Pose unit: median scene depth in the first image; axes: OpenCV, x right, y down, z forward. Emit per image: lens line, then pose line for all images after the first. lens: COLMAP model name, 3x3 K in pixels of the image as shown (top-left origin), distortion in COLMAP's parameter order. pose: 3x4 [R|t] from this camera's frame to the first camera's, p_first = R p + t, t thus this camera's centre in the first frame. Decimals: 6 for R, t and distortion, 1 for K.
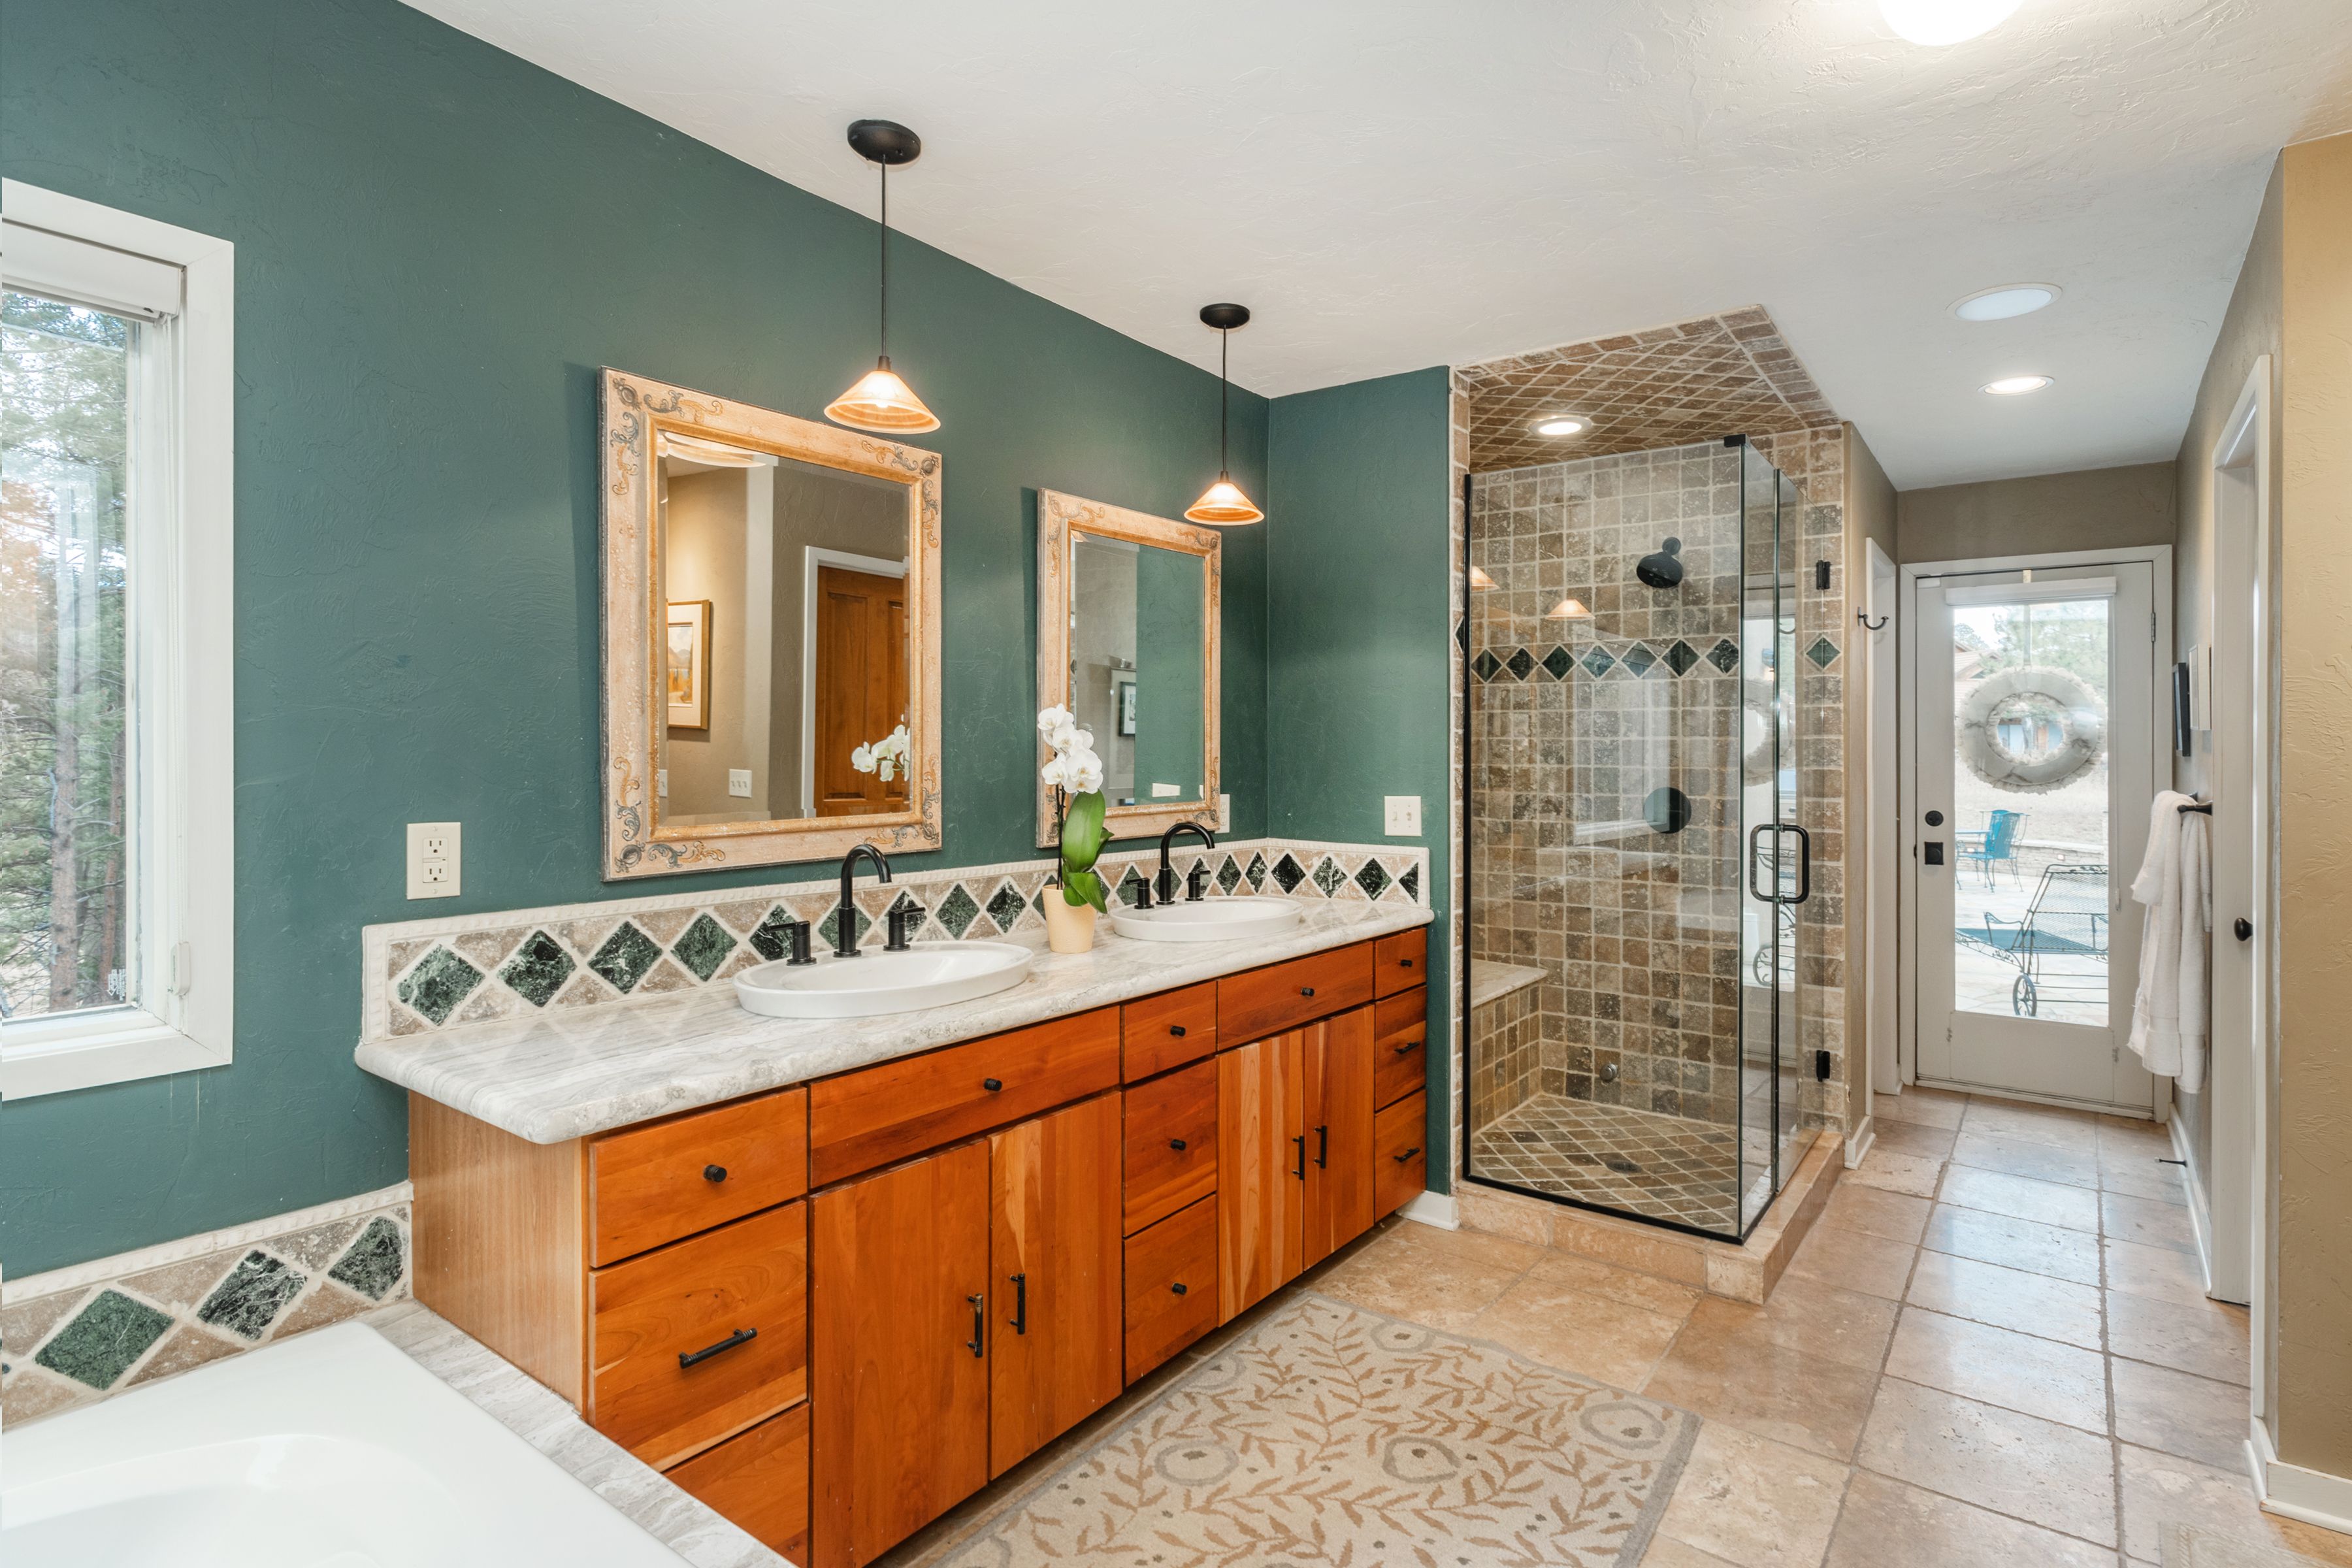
lens RADIAL K [[1156.1, 0, 1242.7], [0, 1156.1, 742.8], [0, 0, 1]] dist [-0.019030, -0.000376]
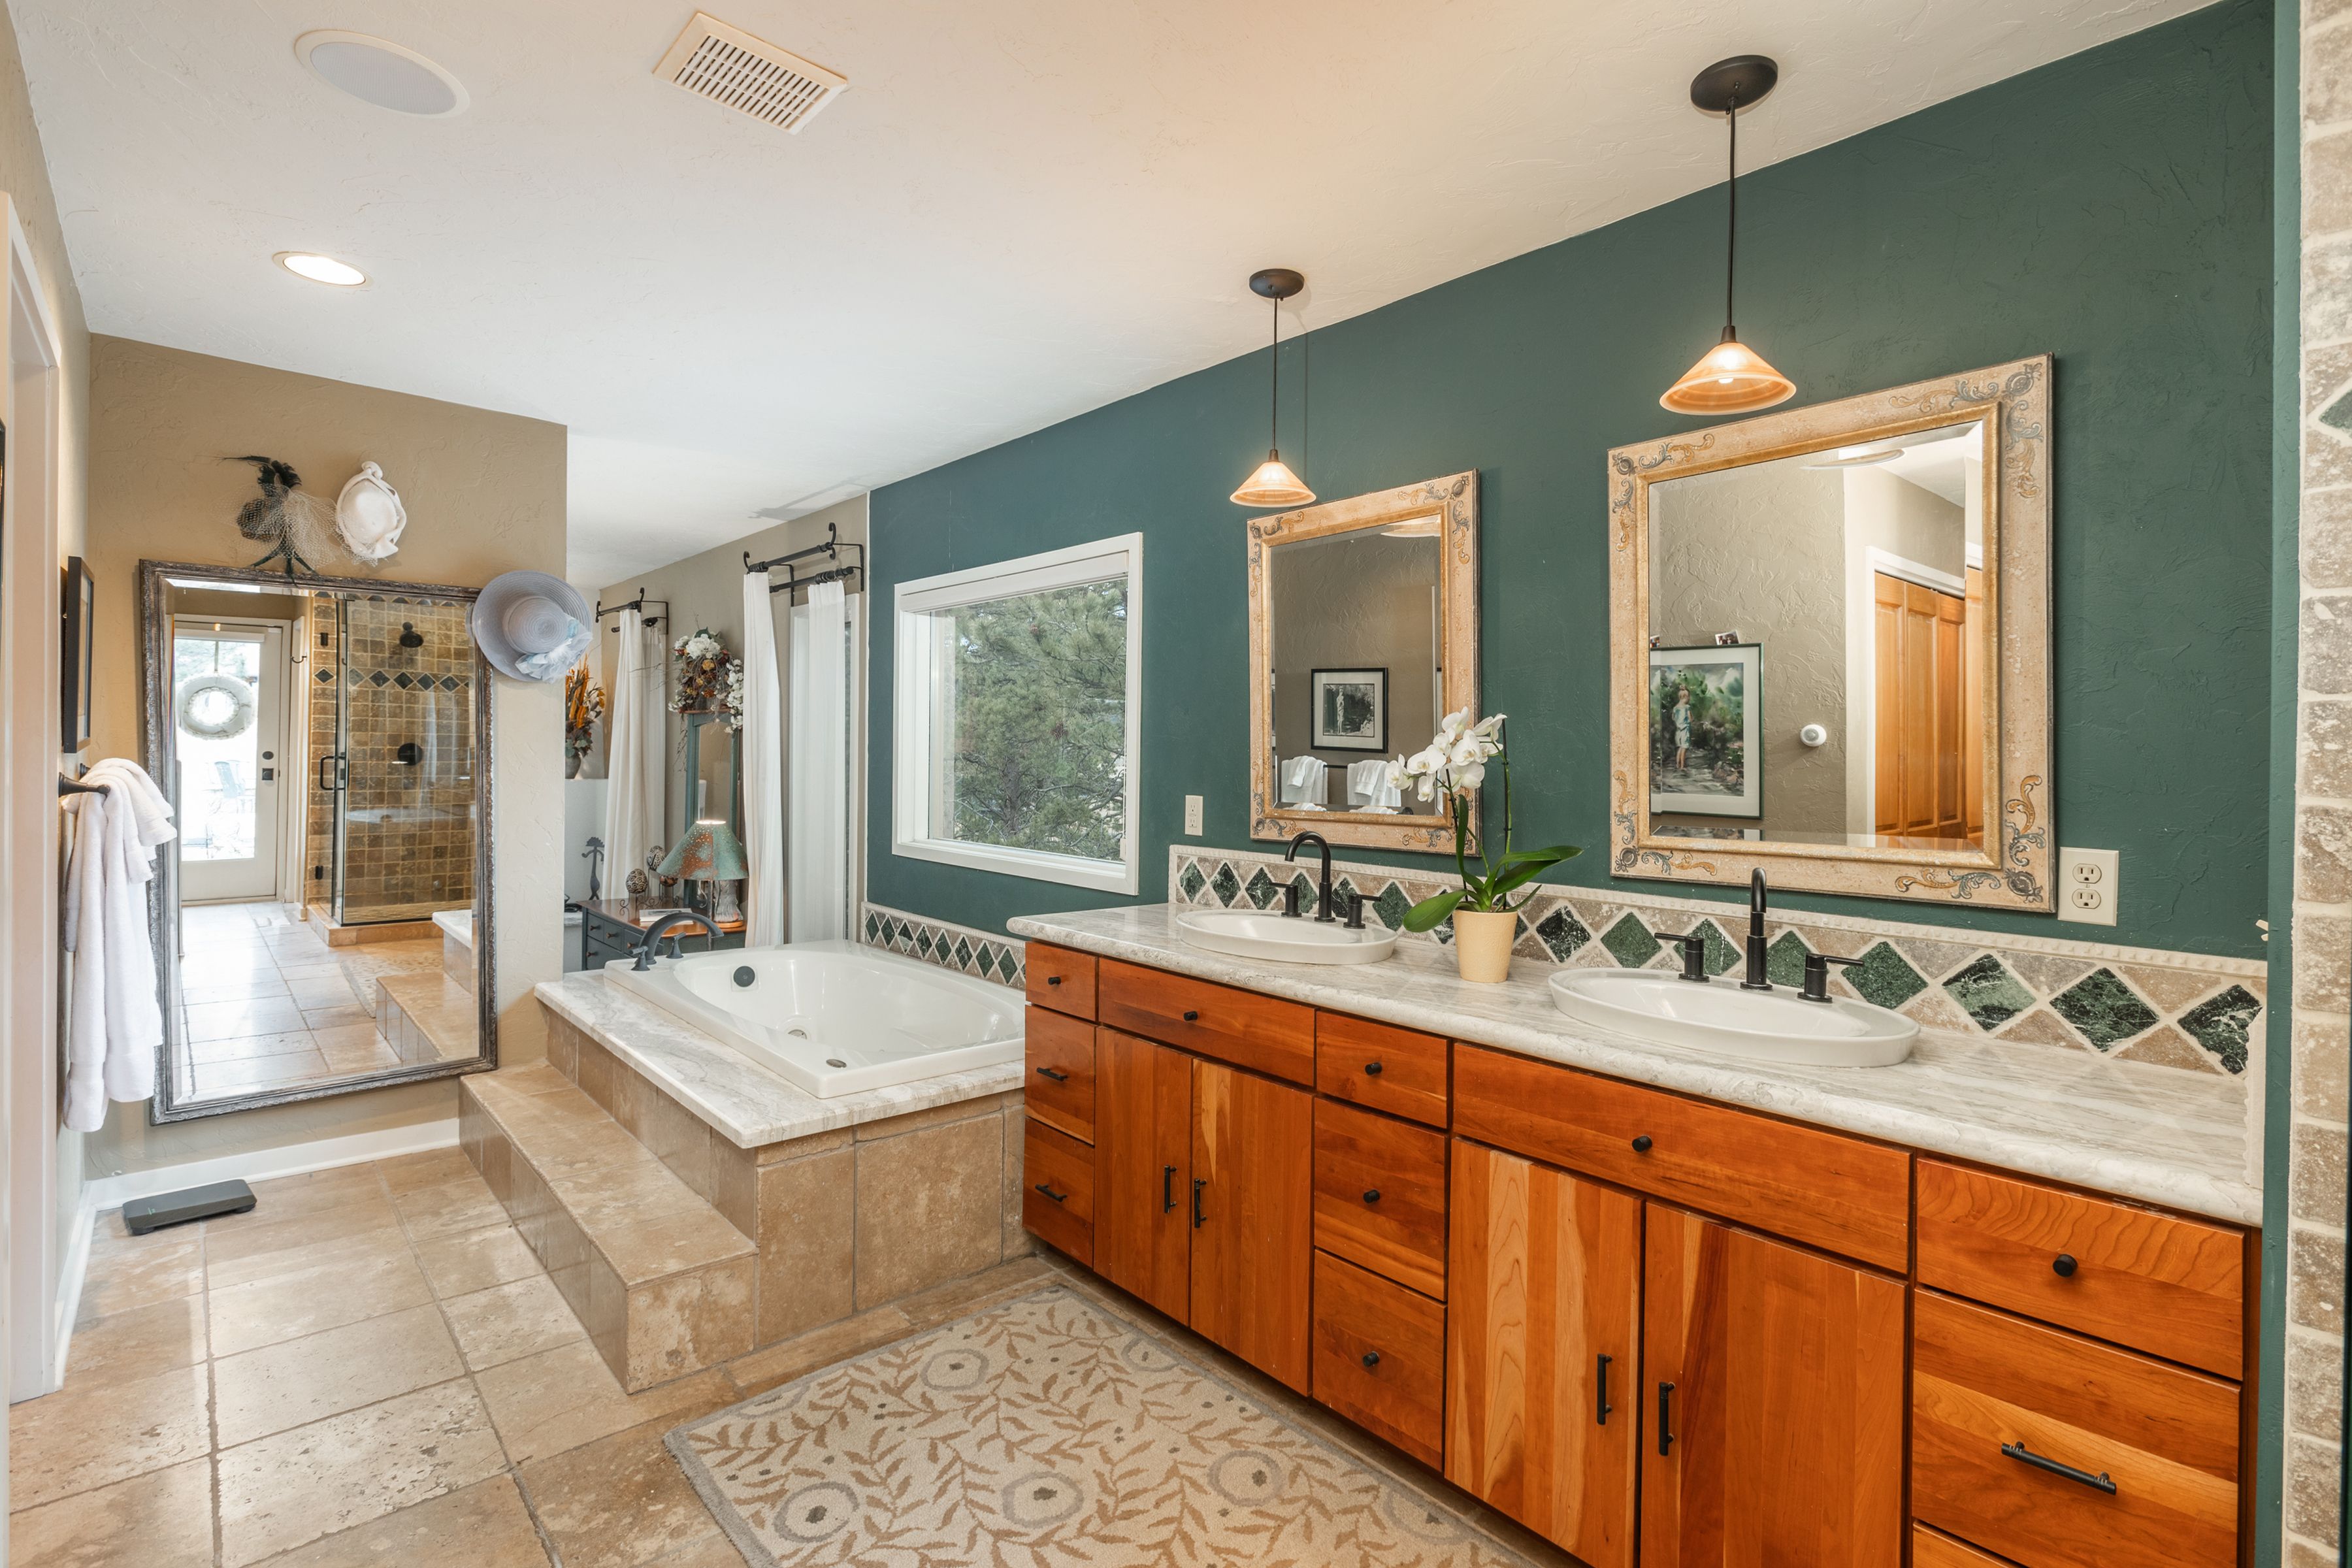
lens RADIAL K [[1098.9, 0, 1179.4], [0, 1098.9, 768.5], [0, 0, 1]] dist [-0.004699, 0.002539]
pose [[-0.221482, 0.000141, -0.975164, 0.881875], [-0.008169, 0.999965, 0.002000, 0.017734], [0.975130, 0.008410, -0.221473, 1.136465]]
